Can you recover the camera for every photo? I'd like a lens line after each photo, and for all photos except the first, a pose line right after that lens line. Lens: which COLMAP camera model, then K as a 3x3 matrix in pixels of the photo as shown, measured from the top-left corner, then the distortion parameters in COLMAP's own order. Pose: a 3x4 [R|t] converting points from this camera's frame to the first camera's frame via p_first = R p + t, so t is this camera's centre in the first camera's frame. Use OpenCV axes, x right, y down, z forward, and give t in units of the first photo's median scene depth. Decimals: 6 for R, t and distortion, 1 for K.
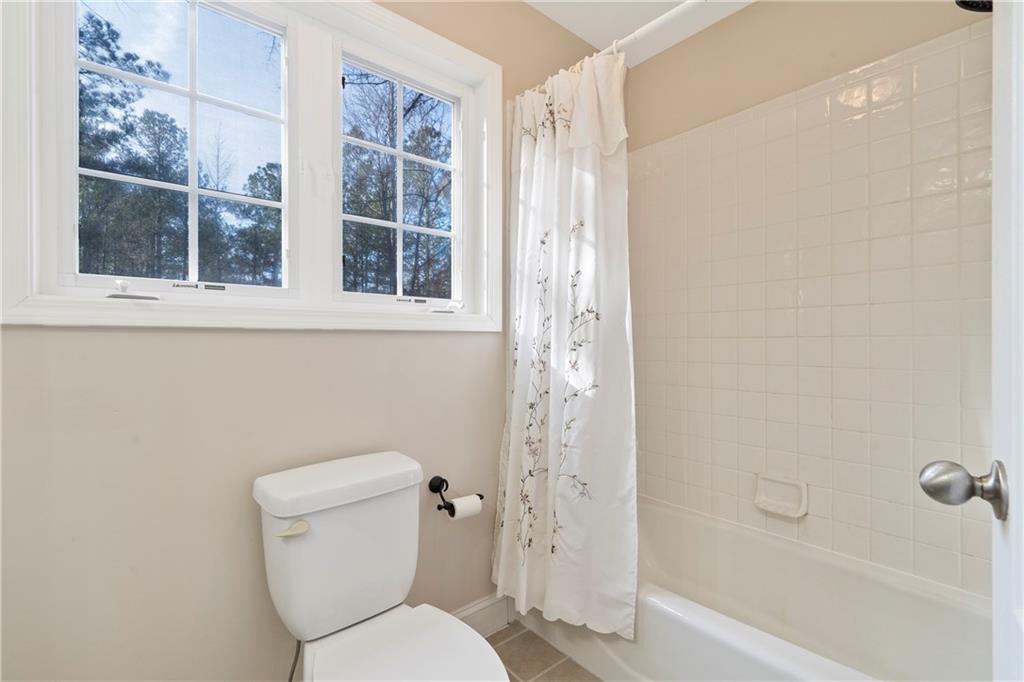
lens RADIAL K [[459.5, 0, 513.2], [0, 459.5, 343.1], [0, 0, 1]] dist [0.002396, -0.000039]
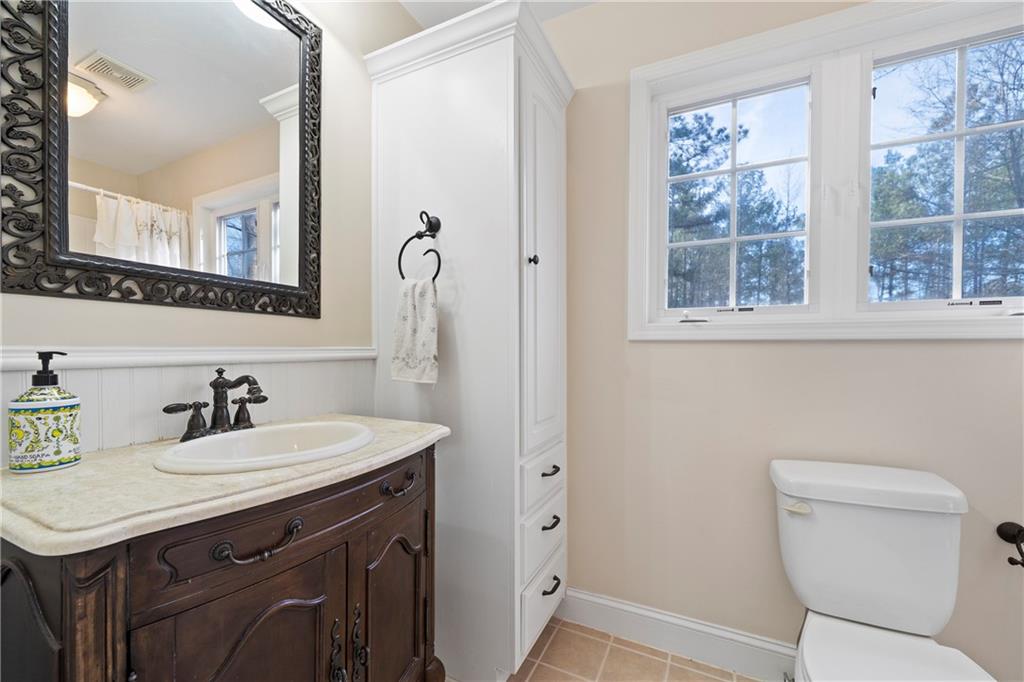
lens RADIAL K [[420.4, 0, 510.4], [0, 420.4, 346.9], [0, 0, 1]] dist [-0.001038, -0.000074]
pose [[0.399463, 0.001072, -0.916749, 0.153692], [-0.011121, 0.999931, -0.003677, -0.000119], [0.916682, 0.011664, 0.399447, -0.084995]]
